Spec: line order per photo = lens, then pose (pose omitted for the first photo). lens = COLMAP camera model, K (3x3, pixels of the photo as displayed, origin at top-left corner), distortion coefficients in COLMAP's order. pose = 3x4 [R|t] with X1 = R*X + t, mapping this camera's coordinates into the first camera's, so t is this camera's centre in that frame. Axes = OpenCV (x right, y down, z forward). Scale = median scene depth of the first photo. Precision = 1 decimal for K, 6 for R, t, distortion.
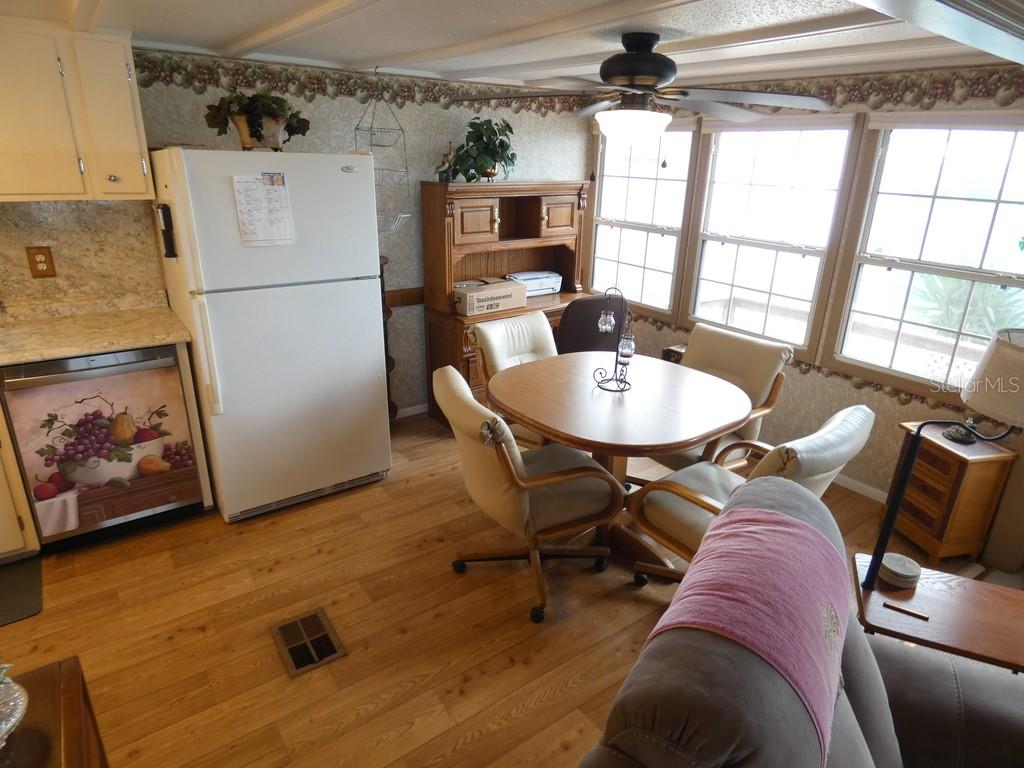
lens RADIAL K [[611.8, 0, 533.0], [0, 611.8, 382.6], [0, 0, 1]] dist [-0.003002, -0.001420]
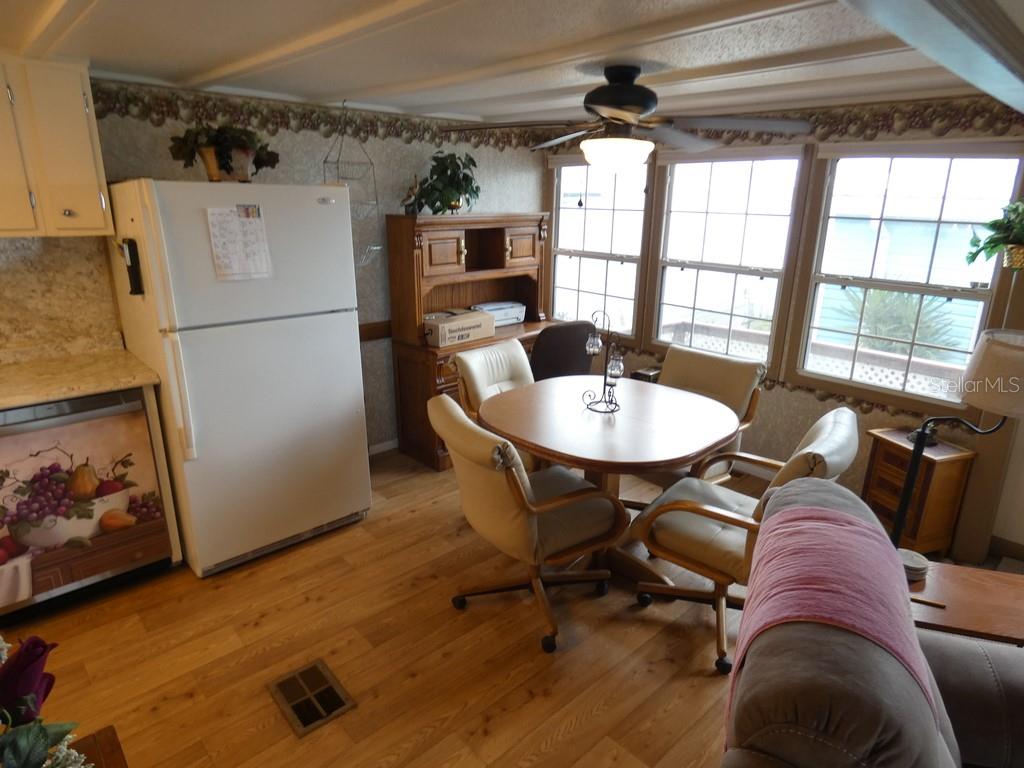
lens RADIAL K [[611.8, 0, 539.6], [0, 611.8, 383.8], [0, 0, 1]] dist [-0.003002, -0.001420]
pose [[0.992235, -0.047546, 0.114929, -0.089392], [0.053831, 0.997184, -0.052209, 0.013158], [-0.112123, 0.057991, 0.992001, 0.007566]]
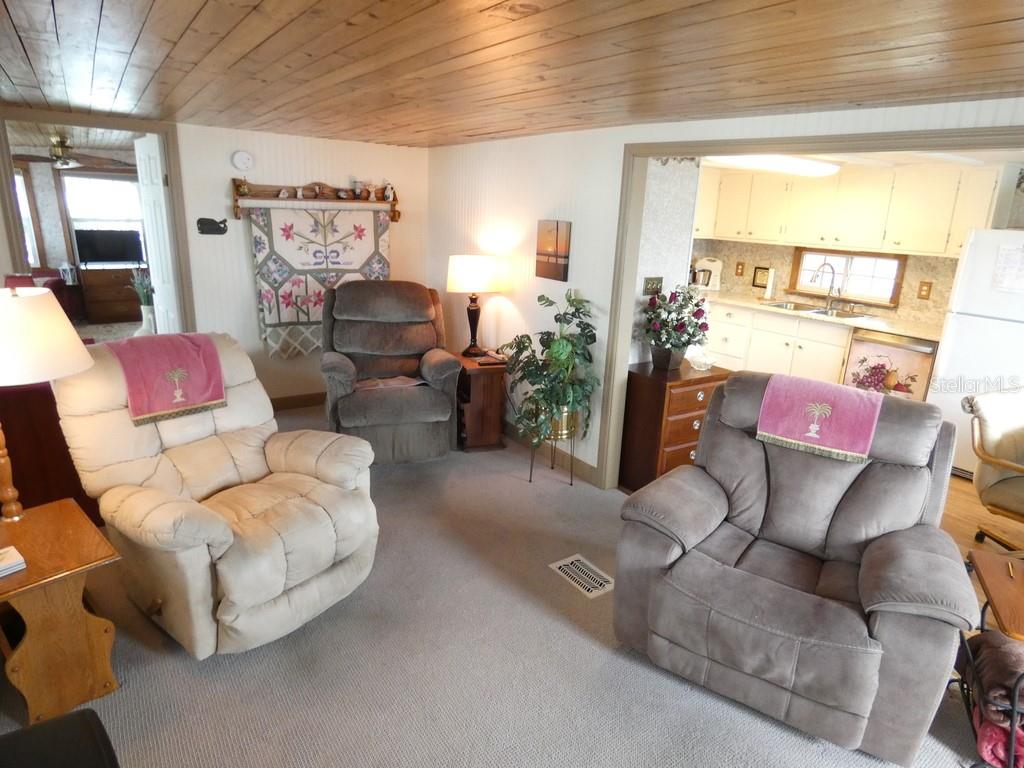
lens RADIAL K [[611.8, 0, 534.4], [0, 611.8, 374.5], [0, 0, 1]] dist [-0.003002, -0.001420]
pose [[-0.018477, 0.230201, -0.972968, 1.050680], [-0.383488, 0.897076, 0.219528, 0.070274], [0.923361, 0.377177, 0.071704, -0.089673]]
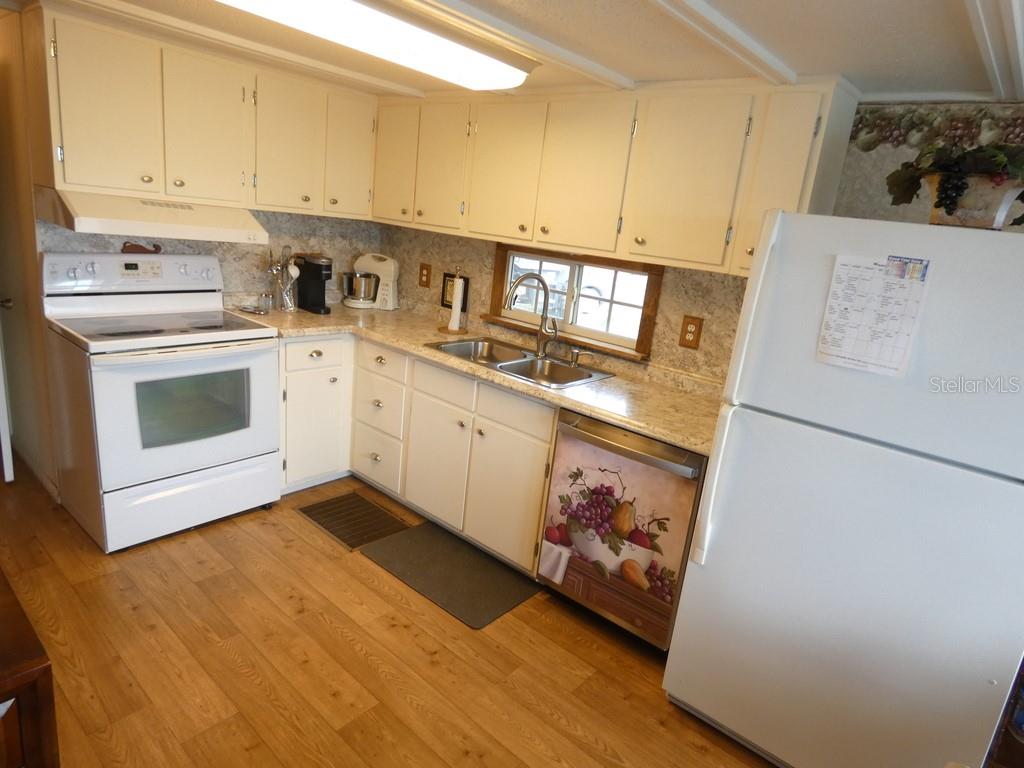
lens RADIAL K [[611.8, 0, 517.6], [0, 611.8, 378.7], [0, 0, 1]] dist [-0.003002, -0.001420]
pose [[0.222803, 0.246773, -0.943113, 0.067937], [-0.427714, 0.894090, 0.132902, -0.150022], [0.876025, 0.373772, 0.304755, 0.514026]]
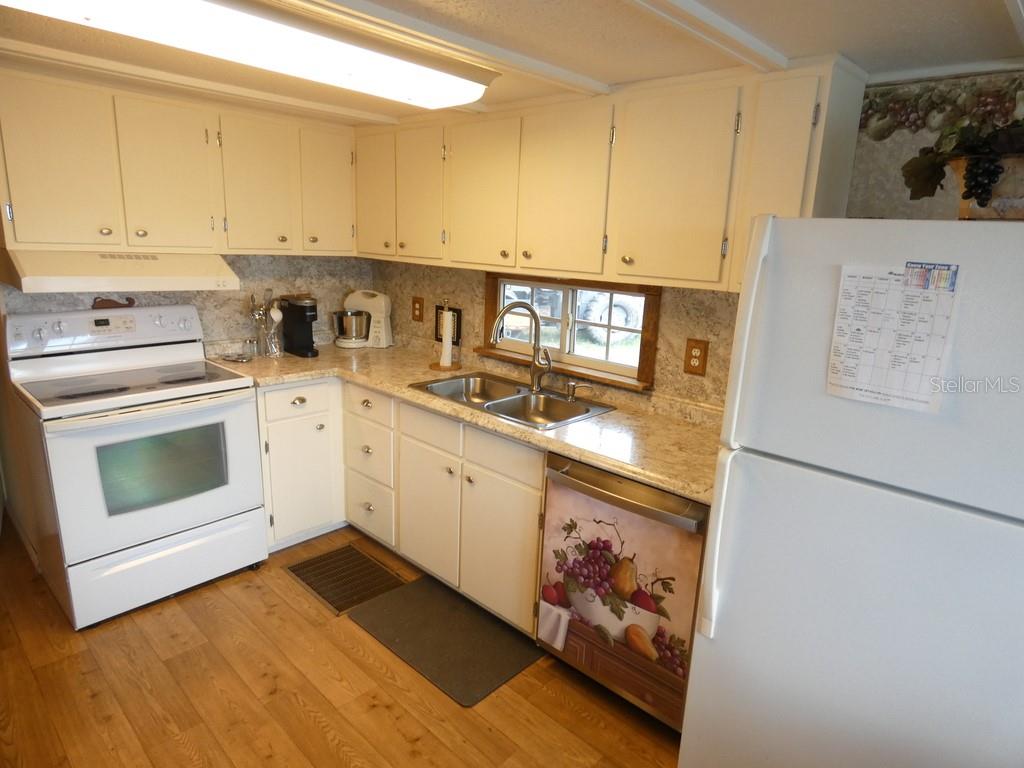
lens RADIAL K [[611.8, 0, 515.8], [0, 611.8, 380.4], [0, 0, 1]] dist [-0.003002, -0.001420]
pose [[0.173478, 0.205511, -0.963157, -0.010769], [-0.368251, 0.920579, 0.130099, -0.194668], [0.913398, 0.332115, 0.235379, 0.600880]]
